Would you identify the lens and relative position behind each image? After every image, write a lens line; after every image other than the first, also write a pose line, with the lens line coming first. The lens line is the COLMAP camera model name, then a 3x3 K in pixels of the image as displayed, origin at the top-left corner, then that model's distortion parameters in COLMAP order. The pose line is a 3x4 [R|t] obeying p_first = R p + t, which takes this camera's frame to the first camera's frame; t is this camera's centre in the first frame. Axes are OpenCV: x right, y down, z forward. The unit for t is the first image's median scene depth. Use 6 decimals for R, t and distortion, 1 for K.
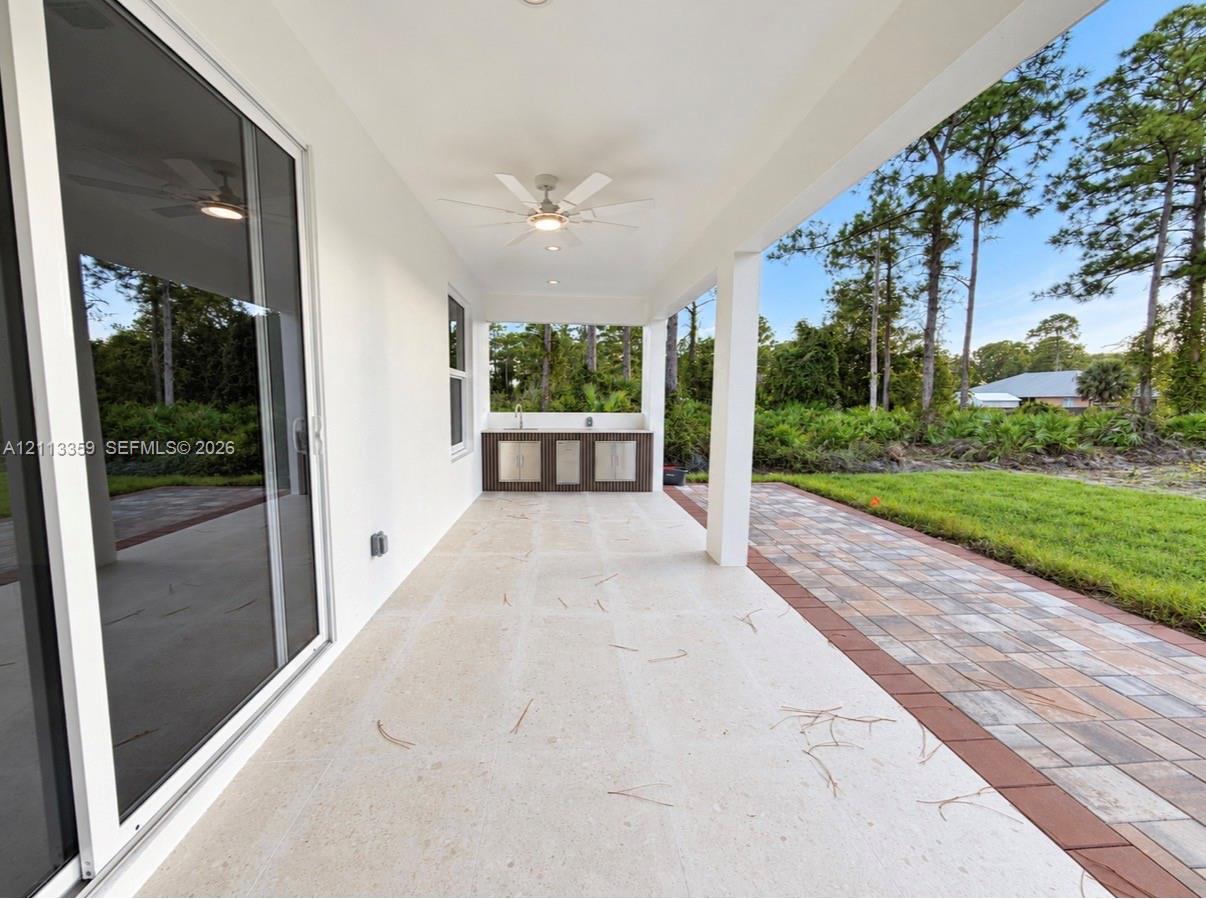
lens RADIAL K [[482.5, 0, 601.8], [0, 482.5, 445.8], [0, 0, 1]] dist [-0.001361, -0.000131]
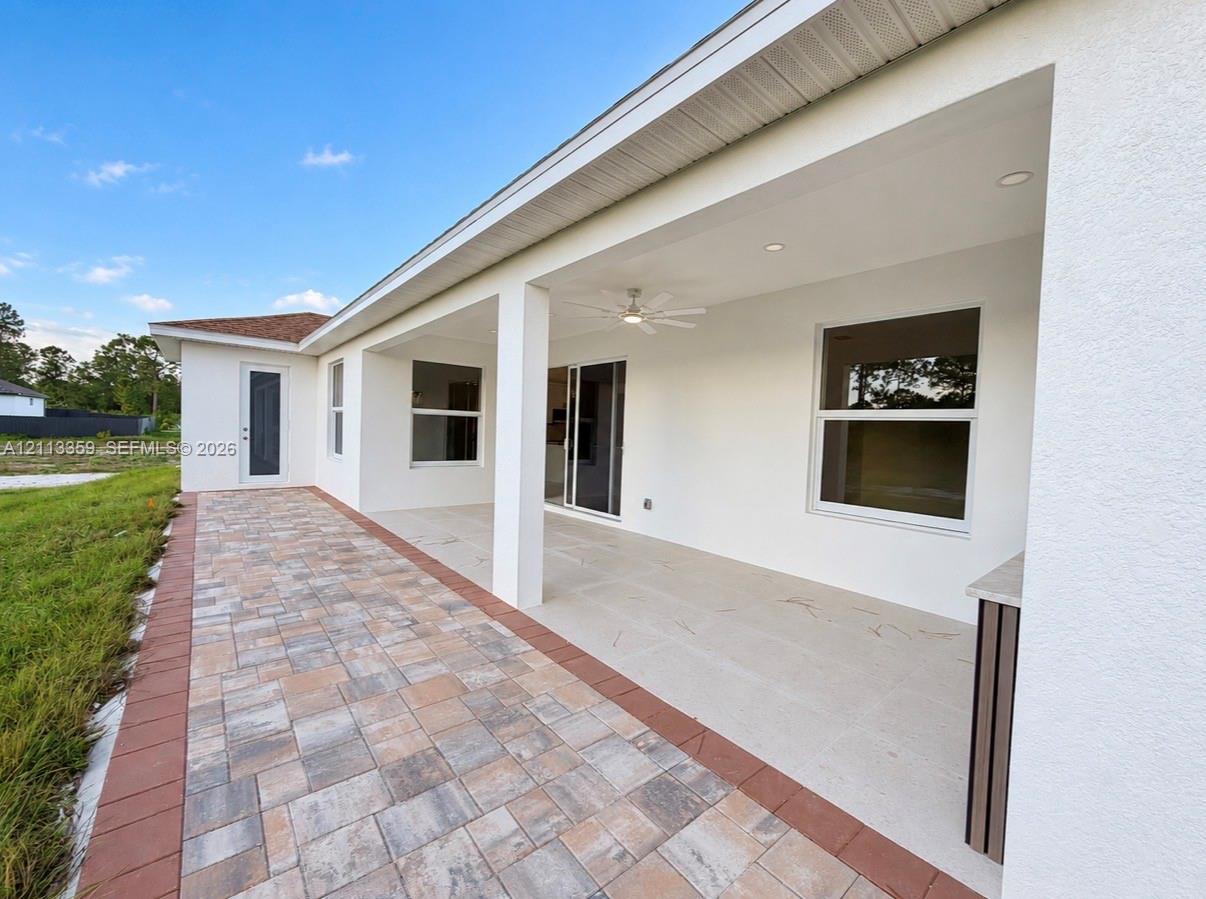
lens RADIAL K [[482.5, 0, 605.8], [0, 482.5, 446.2], [0, 0, 1]] dist [-0.001361, -0.000131]
pose [[-0.820313, -0.020464, -0.571548, 0.777753], [-0.107761, 0.986990, 0.119324, -0.235814], [0.561670, 0.159474, -0.811846, 2.142953]]
